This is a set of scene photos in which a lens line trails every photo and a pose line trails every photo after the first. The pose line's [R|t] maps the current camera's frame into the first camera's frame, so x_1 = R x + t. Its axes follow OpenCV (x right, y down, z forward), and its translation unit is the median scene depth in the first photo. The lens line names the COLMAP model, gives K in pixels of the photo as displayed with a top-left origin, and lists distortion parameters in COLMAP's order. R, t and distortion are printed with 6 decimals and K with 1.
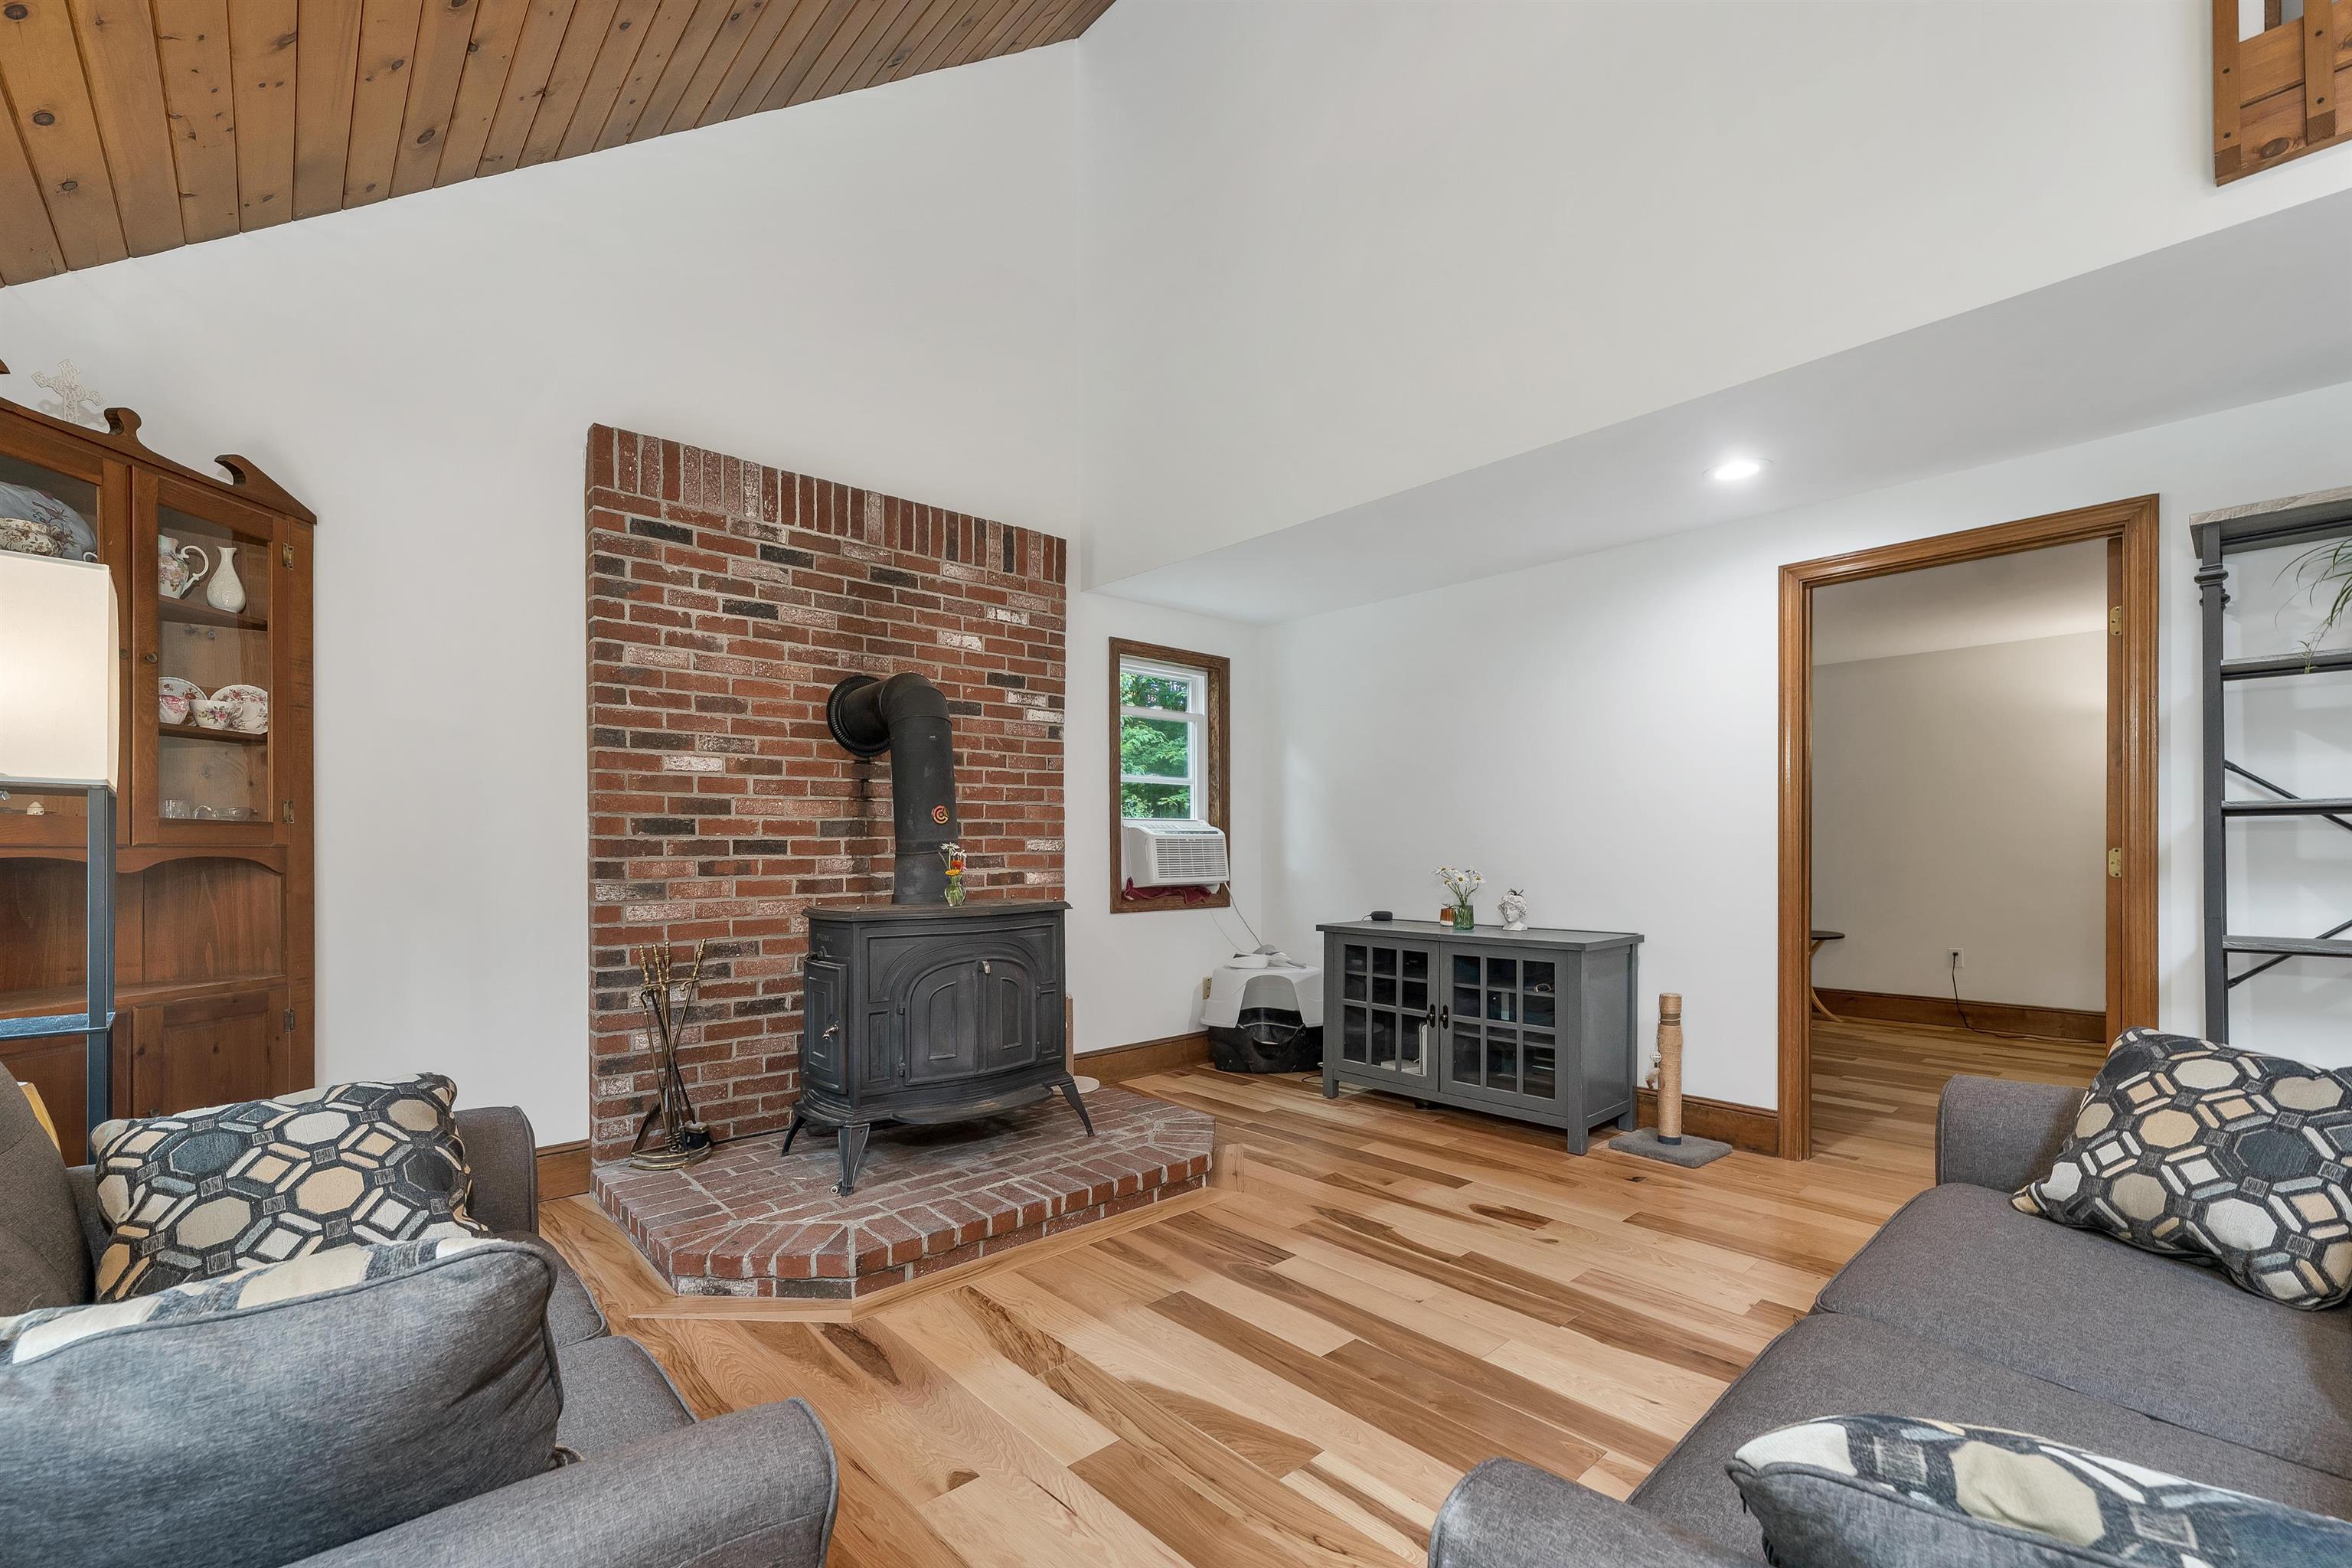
lens RADIAL K [[991.5, 0, 1153.6], [0, 991.5, 854.1], [0, 0, 1]] dist [0.001154, -0.000625]
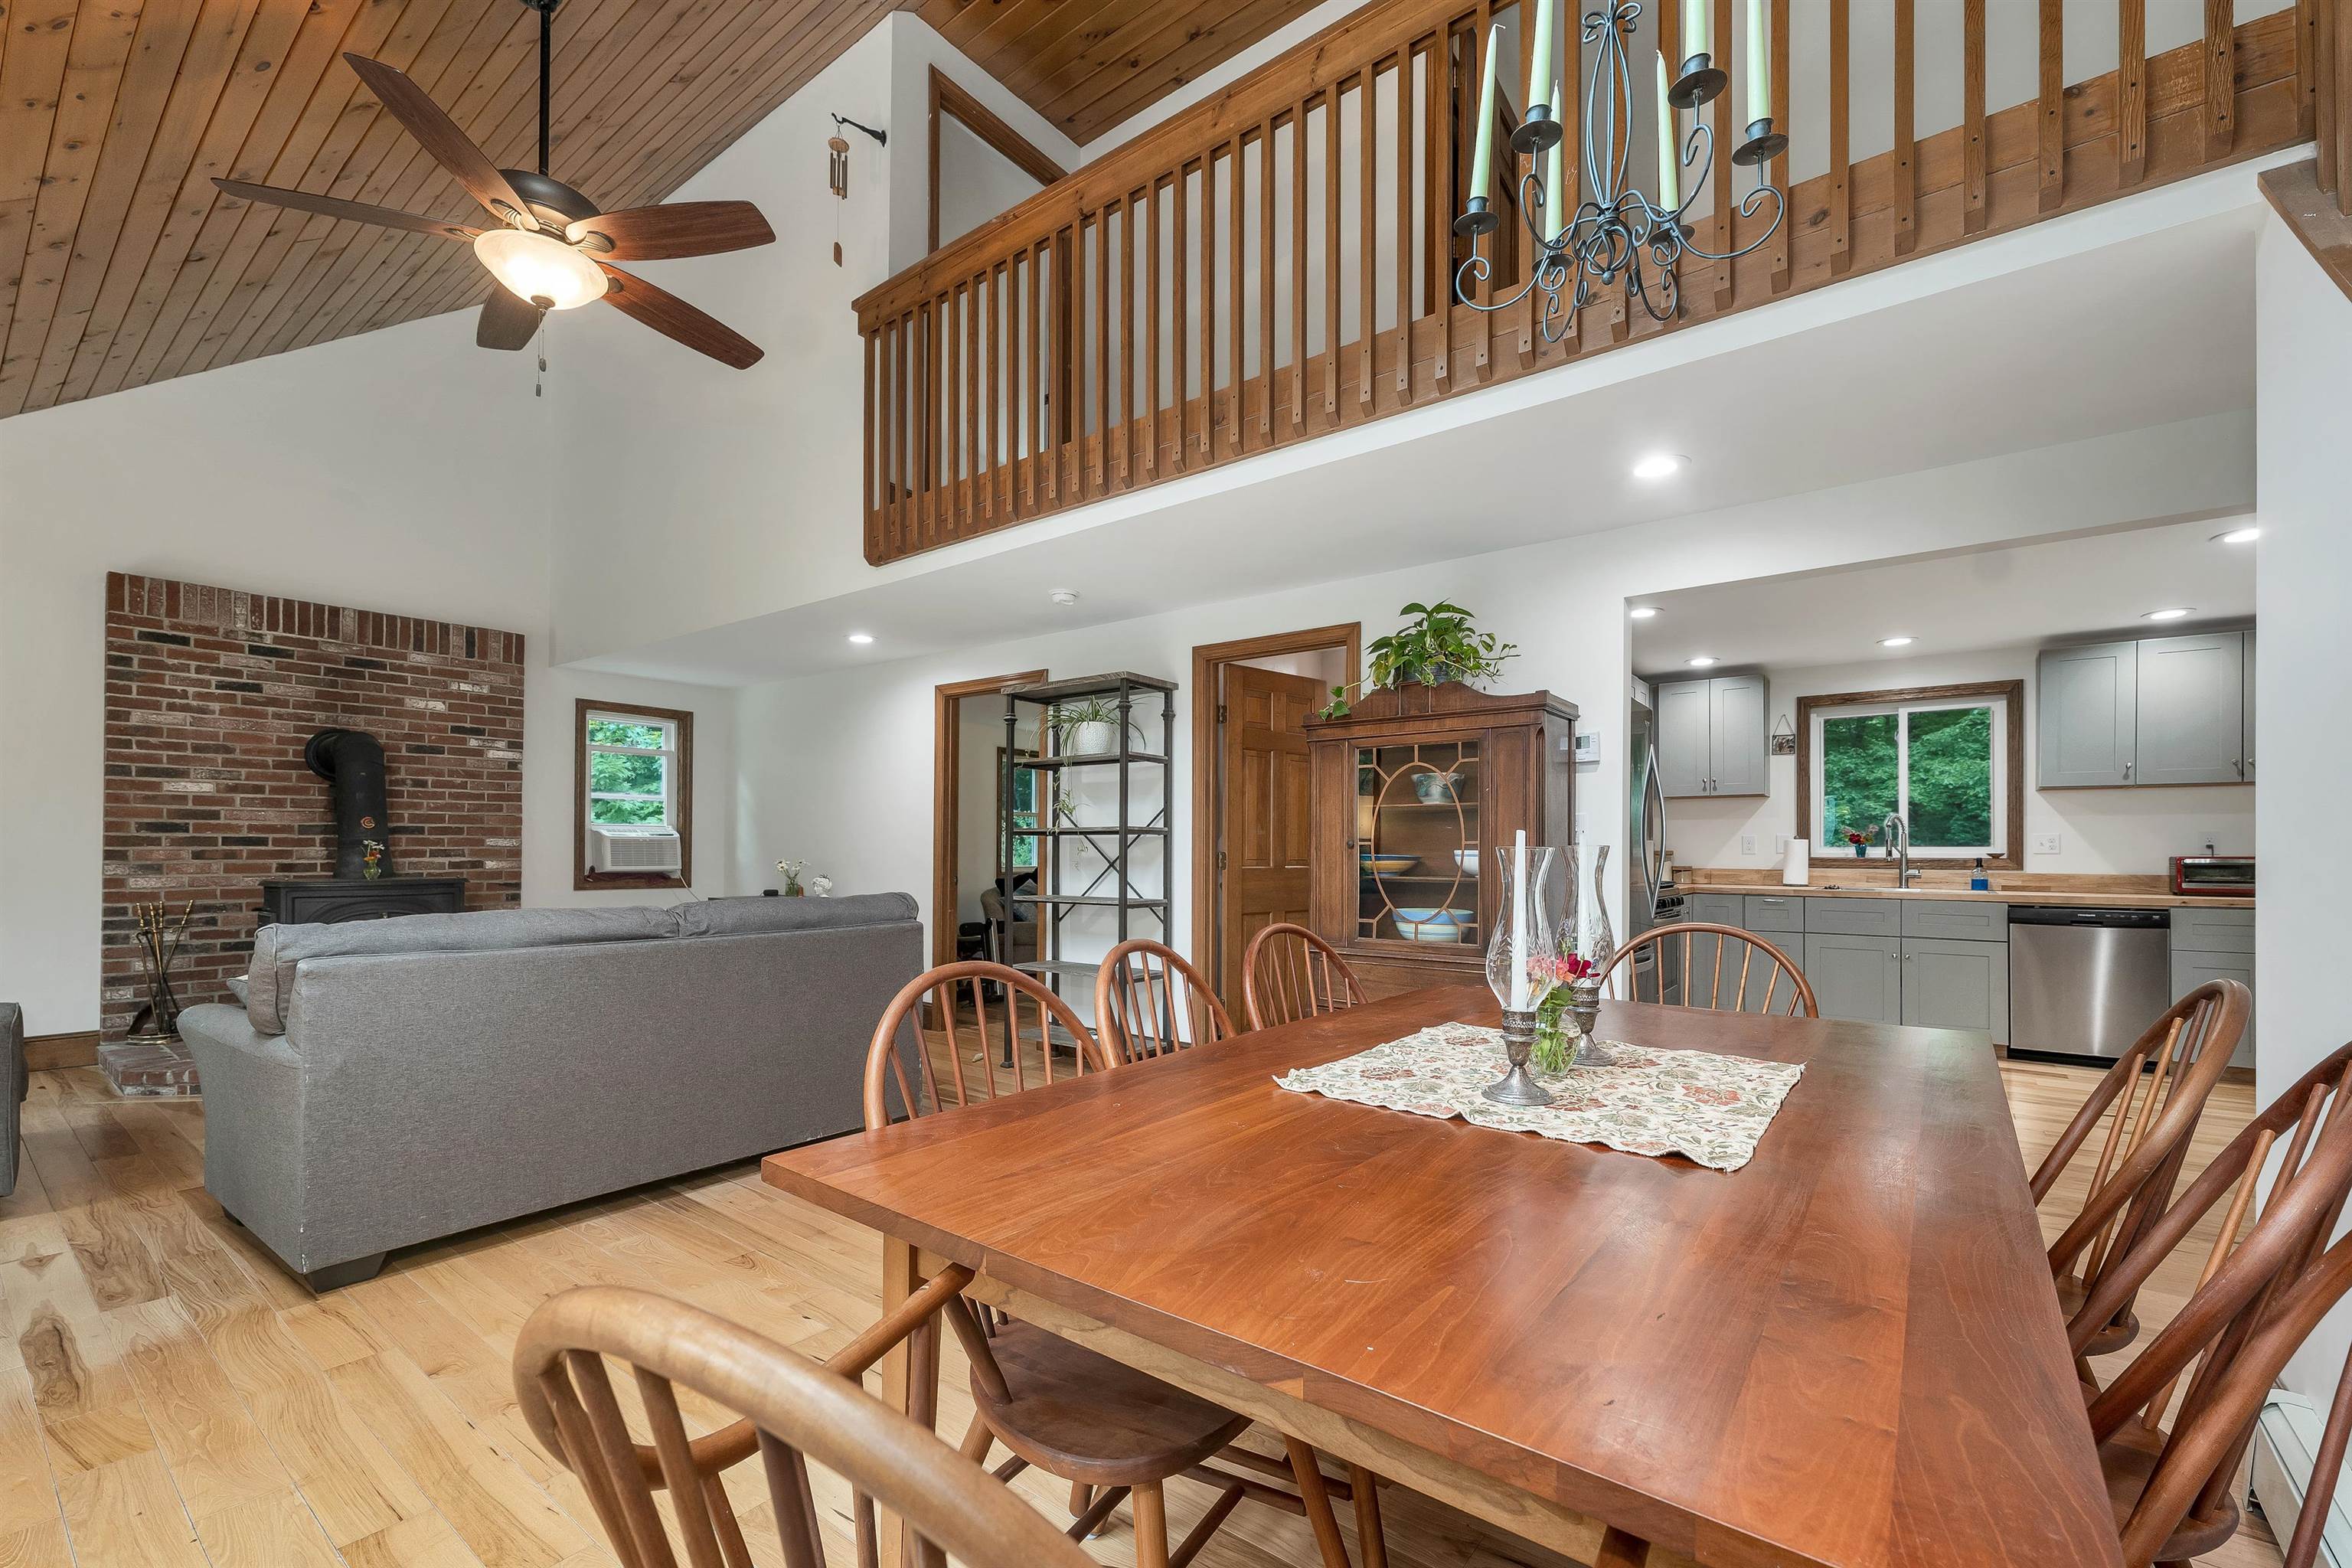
lens RADIAL K [[991.5, 0, 1162.6], [0, 991.5, 843.1], [0, 0, 1]] dist [0.001154, -0.000625]
pose [[0.982751, 0.012313, 0.184525, 0.725534], [-0.010264, 0.999875, -0.012056, -0.000919], [-0.184651, 0.009954, 0.982754, -0.778539]]
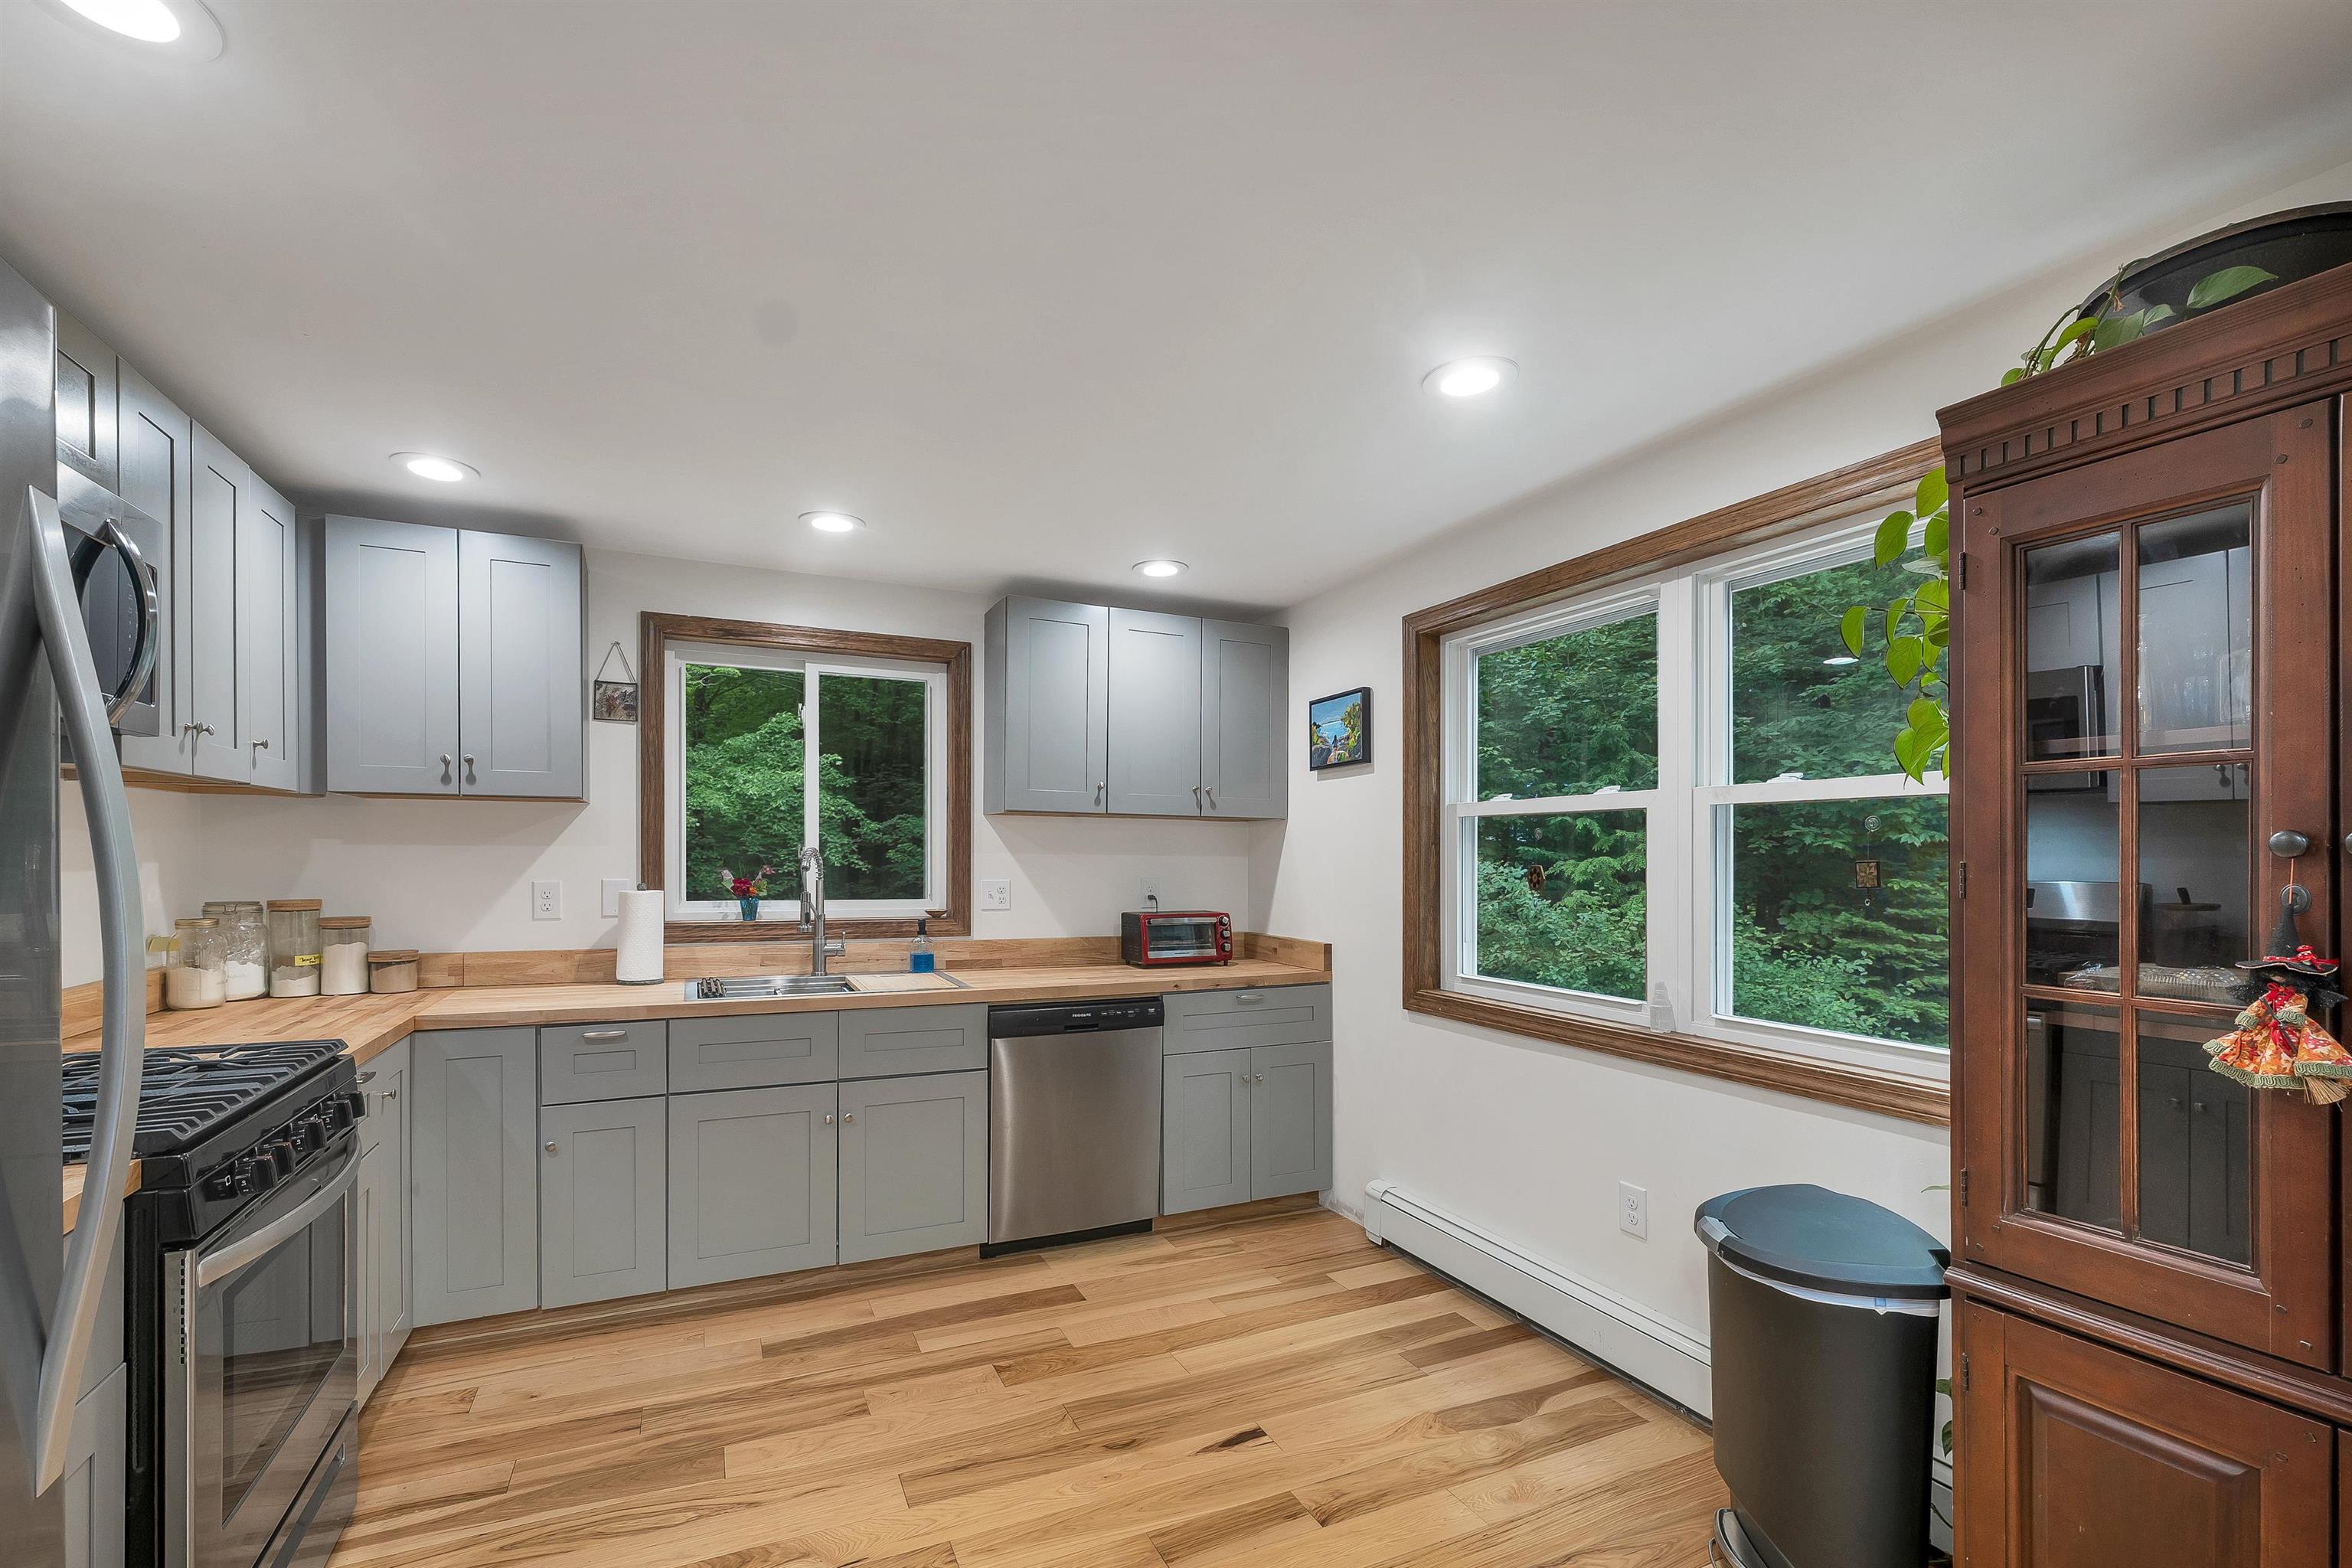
lens RADIAL K [[991.5, 0, 1159.8], [0, 991.5, 869.1], [0, 0, 1]] dist [0.001154, -0.000625]
pose [[0.293221, -0.002246, 0.956042, 1.465174], [-0.006249, 0.999971, 0.004266, -0.068468], [-0.956024, -0.007226, 0.293198, 0.065873]]
